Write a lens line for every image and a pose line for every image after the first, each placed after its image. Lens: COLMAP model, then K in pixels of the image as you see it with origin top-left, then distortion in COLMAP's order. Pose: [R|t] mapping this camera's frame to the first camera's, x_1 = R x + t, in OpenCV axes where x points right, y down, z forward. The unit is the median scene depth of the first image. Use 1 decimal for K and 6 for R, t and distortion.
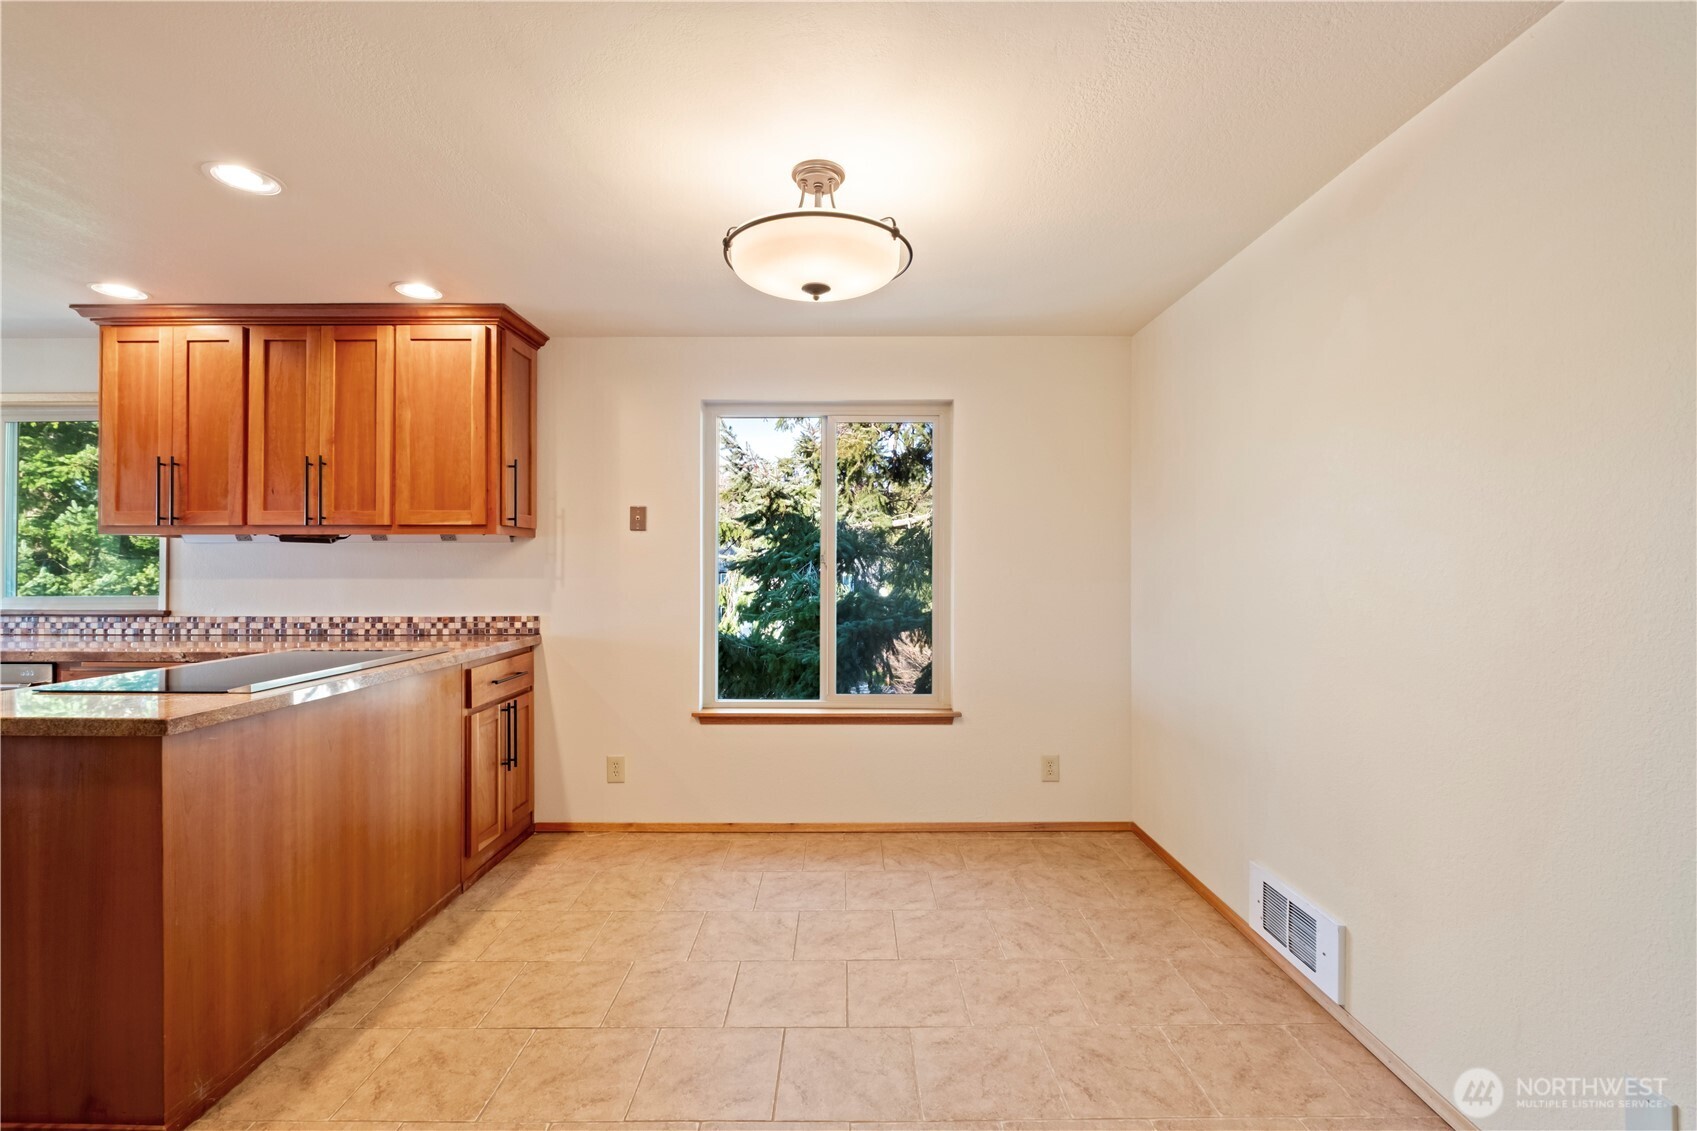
lens RADIAL K [[733.0, 0, 844.9], [0, 733.0, 562.9], [0, 0, 1]] dist [-0.000695, -0.000569]
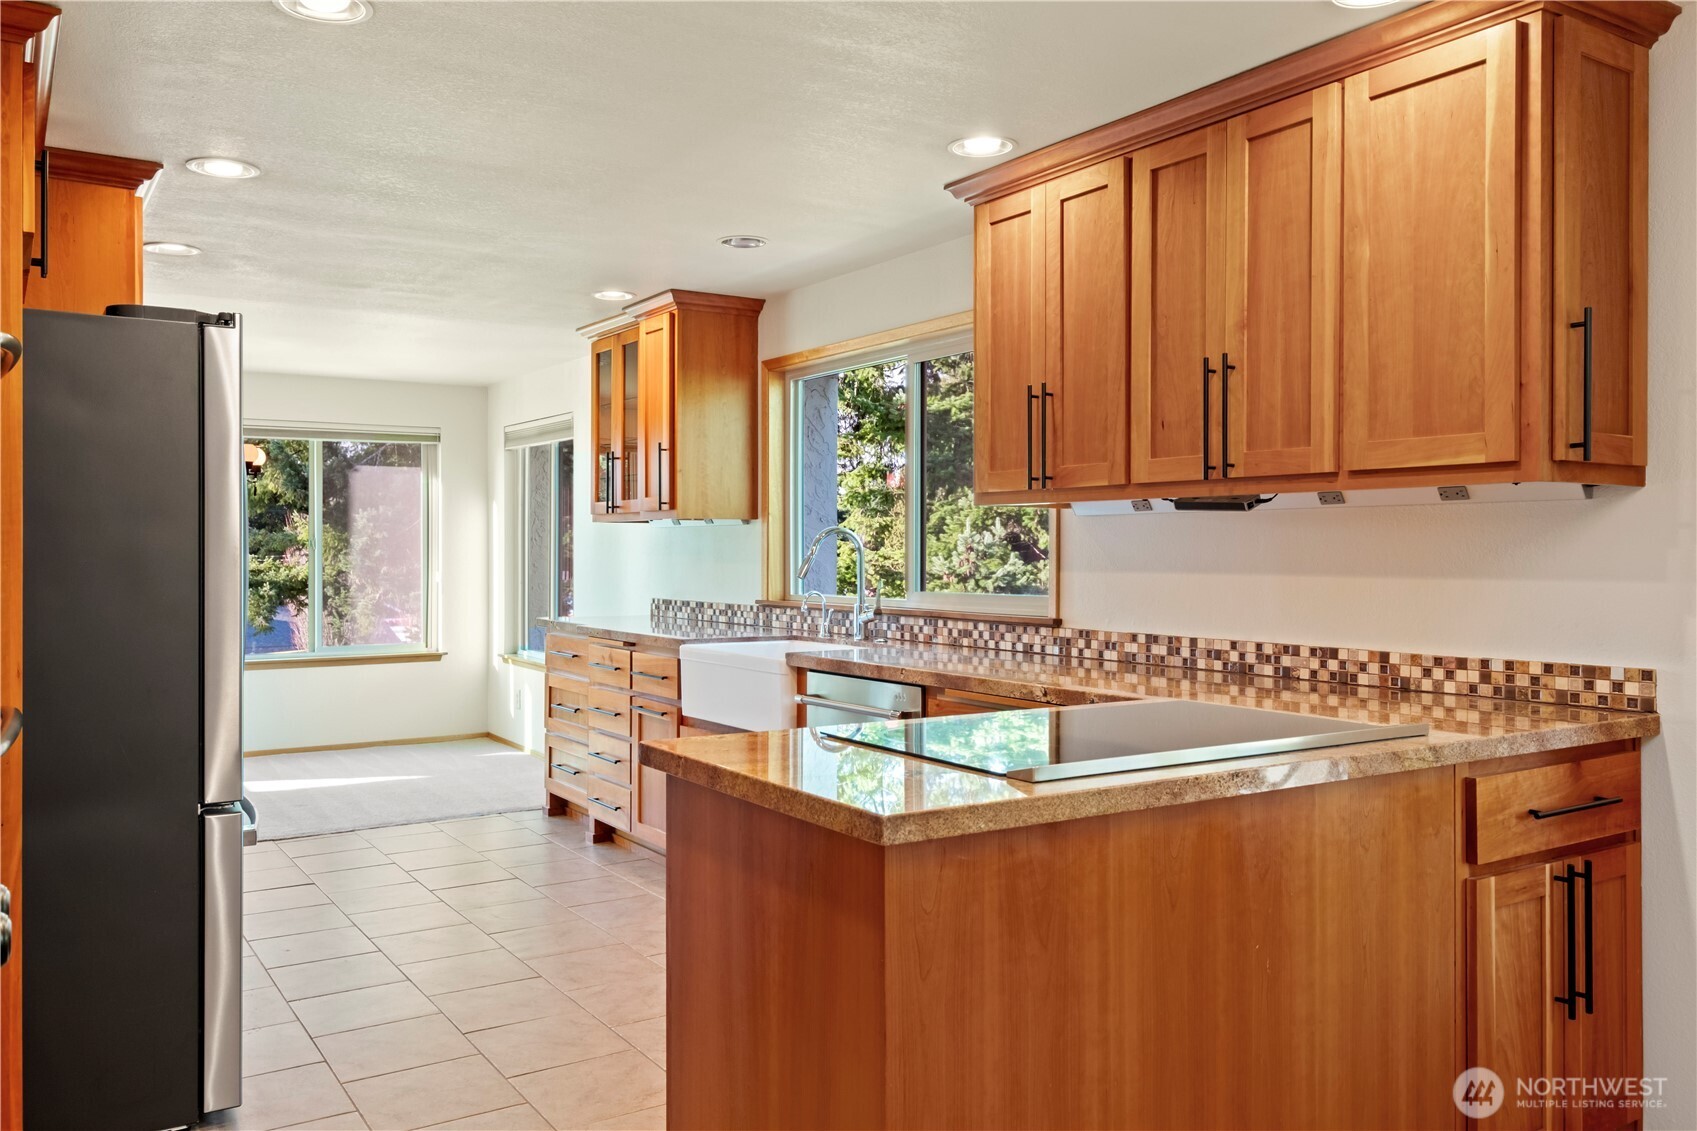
lens RADIAL K [[1311.3, 0, 844.6], [0, 1311.3, 553.2], [0, 0, 1]] dist [-0.000159, 0.004557]
pose [[0.542903, 0.002414, -0.839792, -0.035227], [0.002834, 0.999985, 0.004707, -0.000423], [0.839791, -0.004936, 0.542888, 0.209519]]
